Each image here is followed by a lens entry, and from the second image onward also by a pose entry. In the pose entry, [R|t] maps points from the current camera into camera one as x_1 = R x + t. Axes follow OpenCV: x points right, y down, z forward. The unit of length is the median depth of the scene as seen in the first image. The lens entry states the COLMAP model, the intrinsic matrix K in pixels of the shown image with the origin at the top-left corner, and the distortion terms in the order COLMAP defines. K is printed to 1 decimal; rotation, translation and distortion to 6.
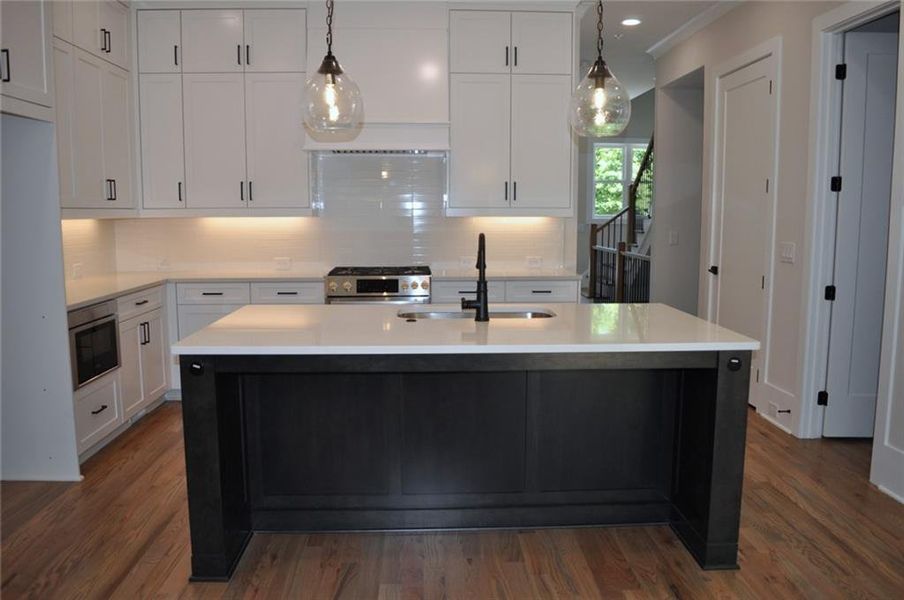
lens RADIAL K [[718.0, 0, 453.7], [0, 718.0, 302.8], [0, 0, 1]] dist [-0.078897, 0.013584]
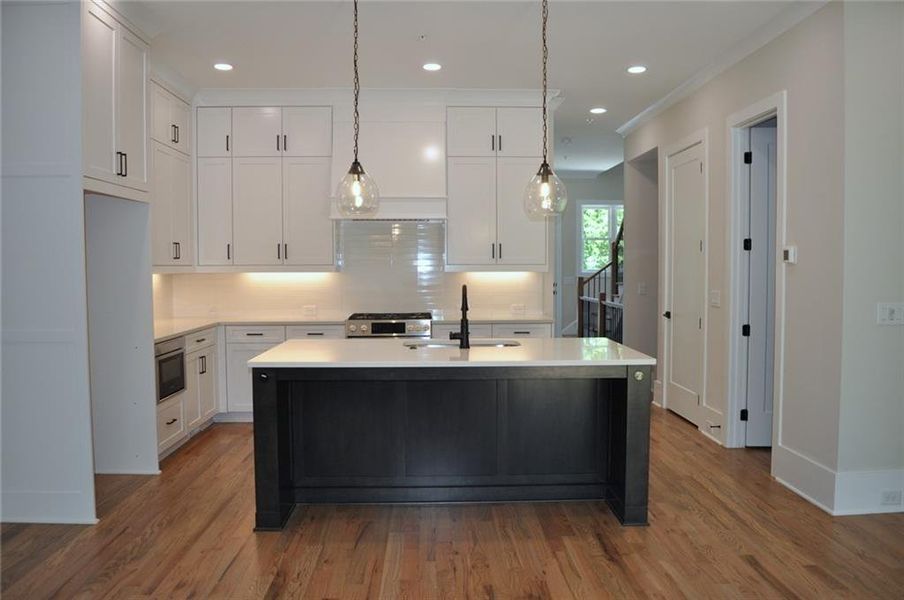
lens RADIAL K [[712.4, 0, 451.3], [0, 712.4, 294.9], [0, 0, 1]] dist [-0.064004, -0.002313]
pose [[0.999868, -0.002836, -0.016026, 0.030611], [0.001468, 0.996401, -0.084750, 0.032862], [0.016208, 0.084715, 0.996273, -0.310445]]
